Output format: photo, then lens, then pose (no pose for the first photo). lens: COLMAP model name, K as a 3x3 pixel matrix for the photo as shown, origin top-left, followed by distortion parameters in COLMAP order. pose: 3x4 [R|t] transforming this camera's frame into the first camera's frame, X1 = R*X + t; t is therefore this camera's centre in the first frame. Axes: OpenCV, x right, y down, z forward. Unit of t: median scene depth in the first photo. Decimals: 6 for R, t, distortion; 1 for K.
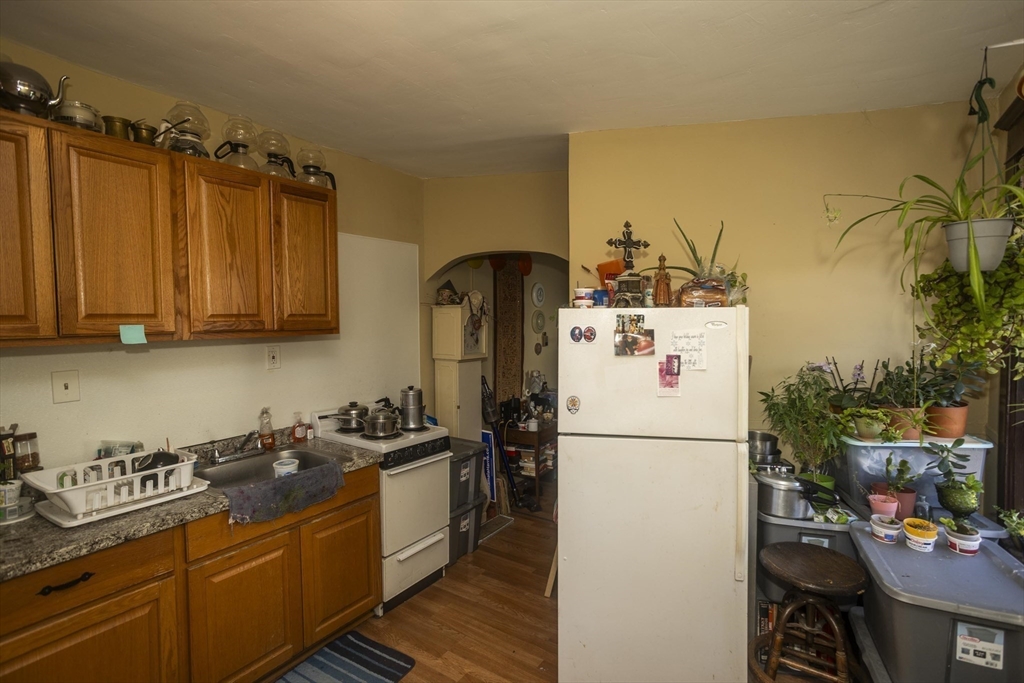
lens RADIAL K [[500.4, 0, 515.8], [0, 500.4, 337.6], [0, 0, 1]] dist [-0.050938, 0.036184]
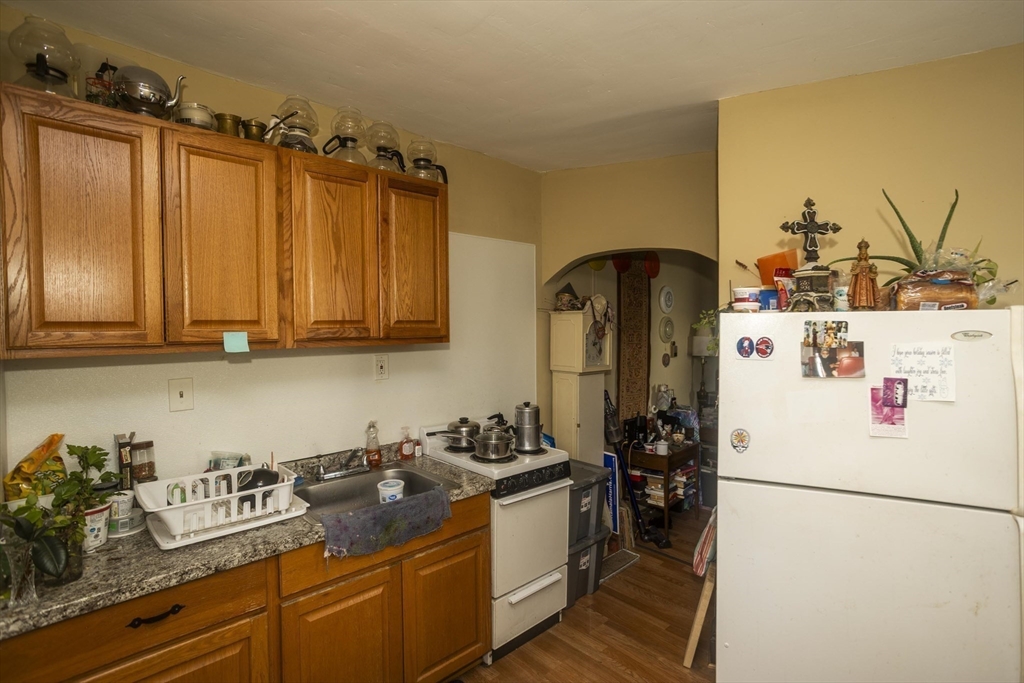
lens RADIAL K [[500.4, 0, 515.8], [0, 500.4, 337.6], [0, 0, 1]] dist [-0.050938, 0.036184]
pose [[0.975089, 0.006727, -0.221714, -0.043867], [-0.009985, 0.999858, -0.013577, -0.006485], [0.221591, 0.015453, 0.975017, 0.170397]]
